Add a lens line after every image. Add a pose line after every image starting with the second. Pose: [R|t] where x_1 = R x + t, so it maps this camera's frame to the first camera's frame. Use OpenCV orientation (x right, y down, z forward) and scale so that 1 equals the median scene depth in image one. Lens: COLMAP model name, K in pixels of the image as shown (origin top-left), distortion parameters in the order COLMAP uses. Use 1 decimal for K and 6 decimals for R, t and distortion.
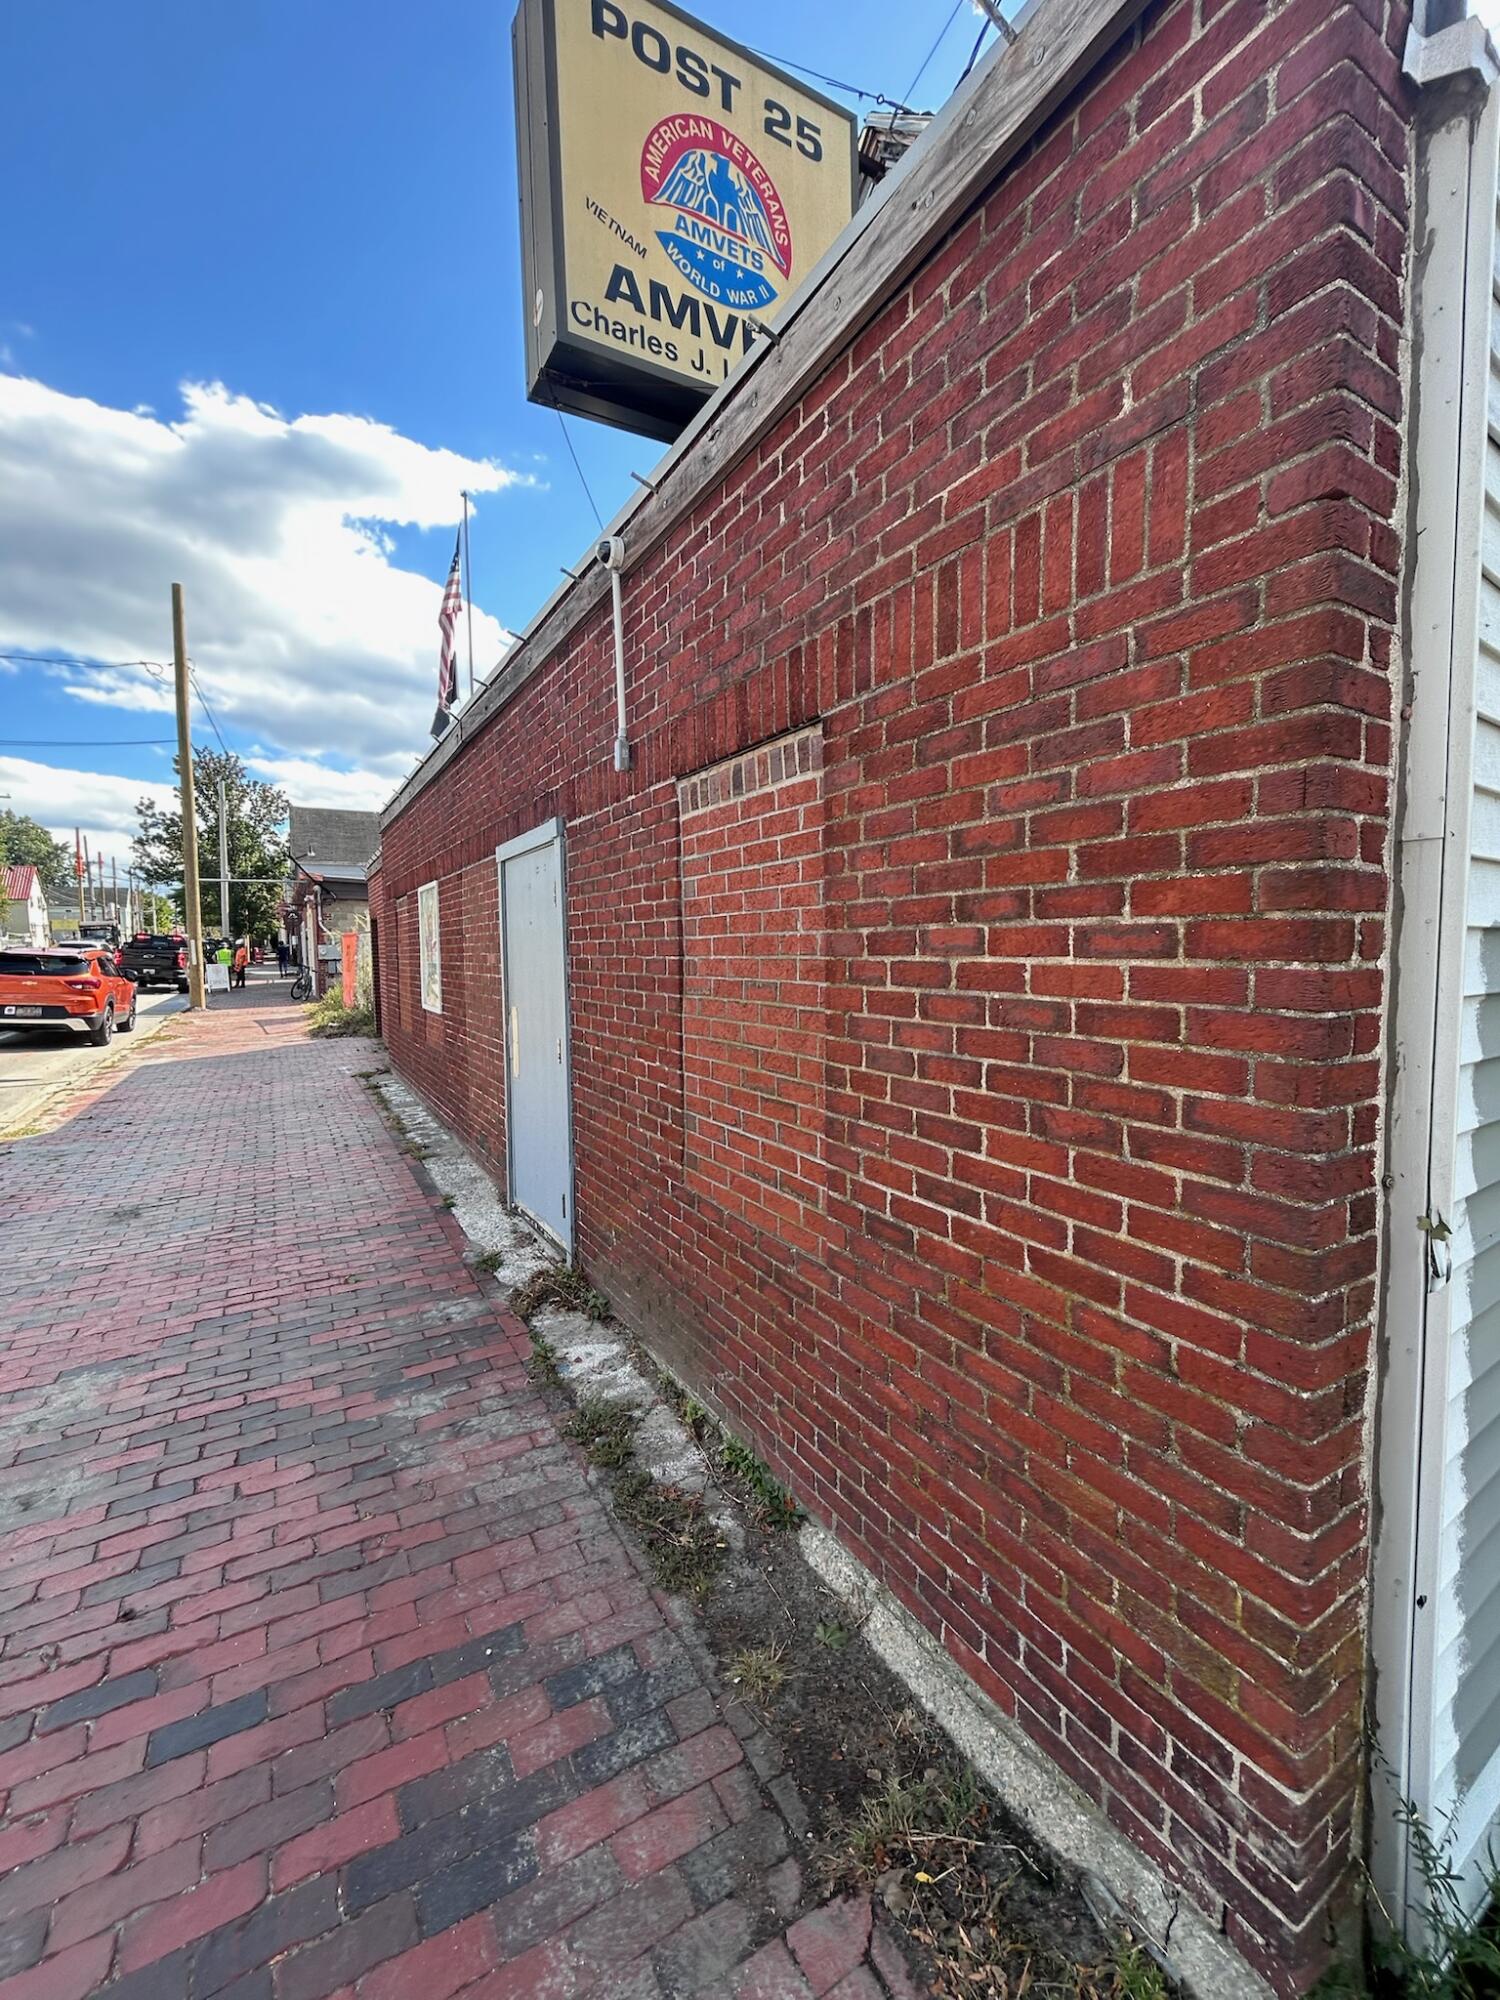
lens RADIAL K [[834.0, 0, 773.4], [0, 834.0, 980.0], [0, 0, 1]] dist [0.007123, -0.000064]
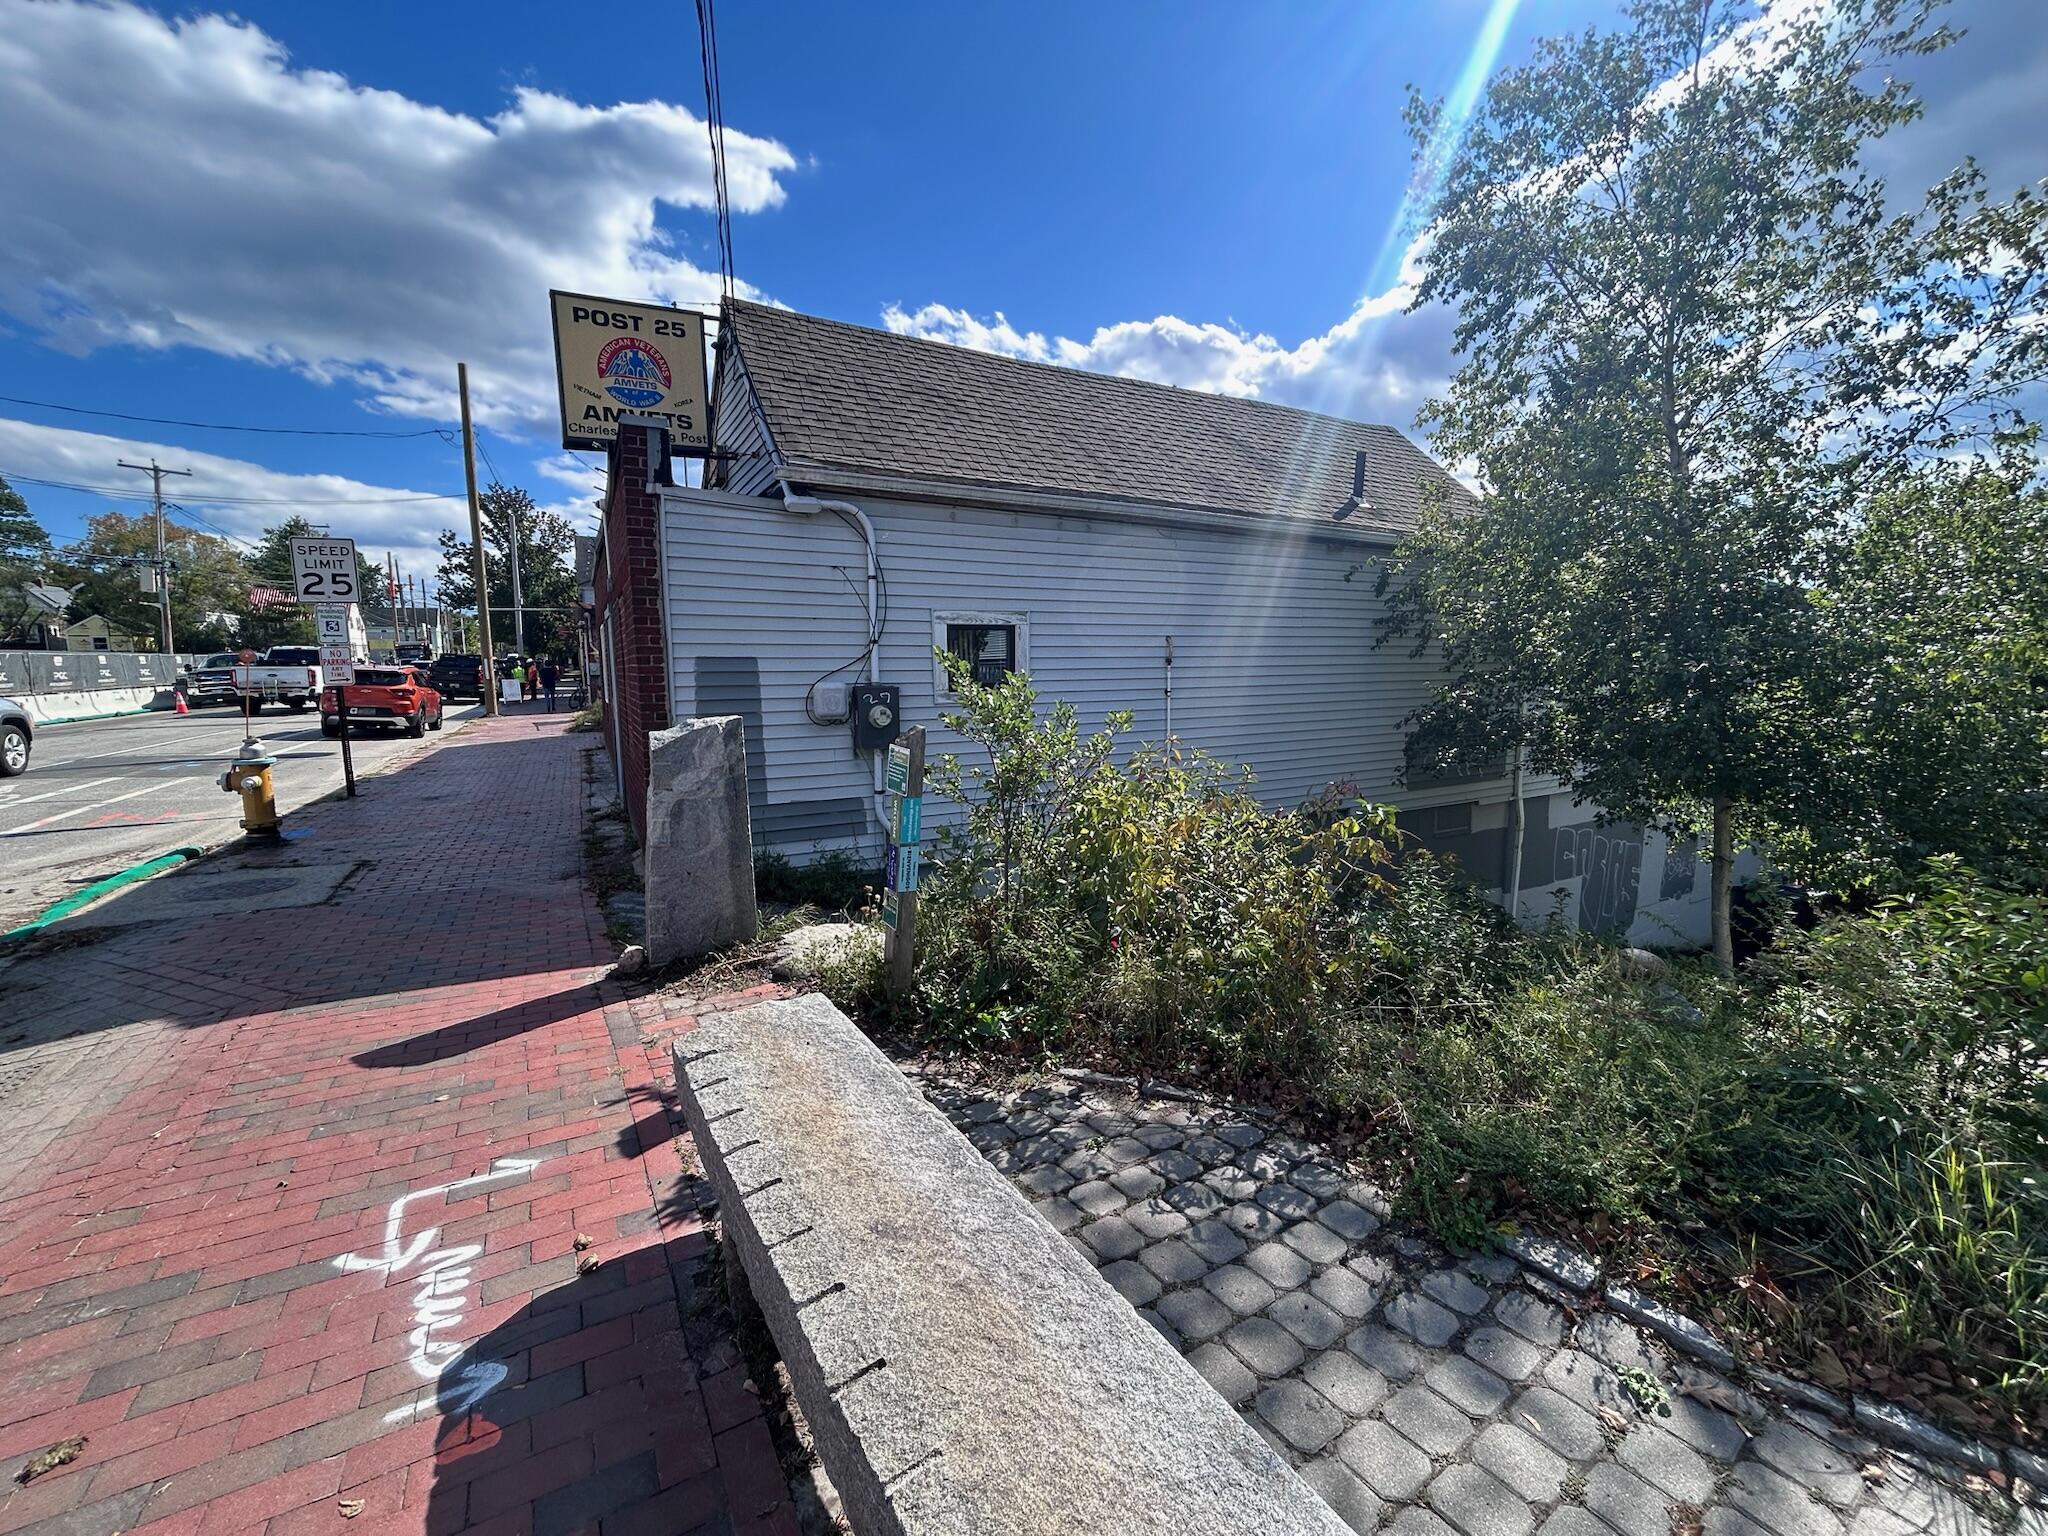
lens RADIAL K [[854.0, 0, 1025.2], [0, 854.0, 752.2], [0, 0, 1]] dist [0.007123, -0.000064]
pose [[0.998213, 0.005329, -0.059514, 0.140055], [-0.001637, 0.998080, 0.061912, 0.008131], [0.059730, -0.061704, 0.996306, -0.174110]]
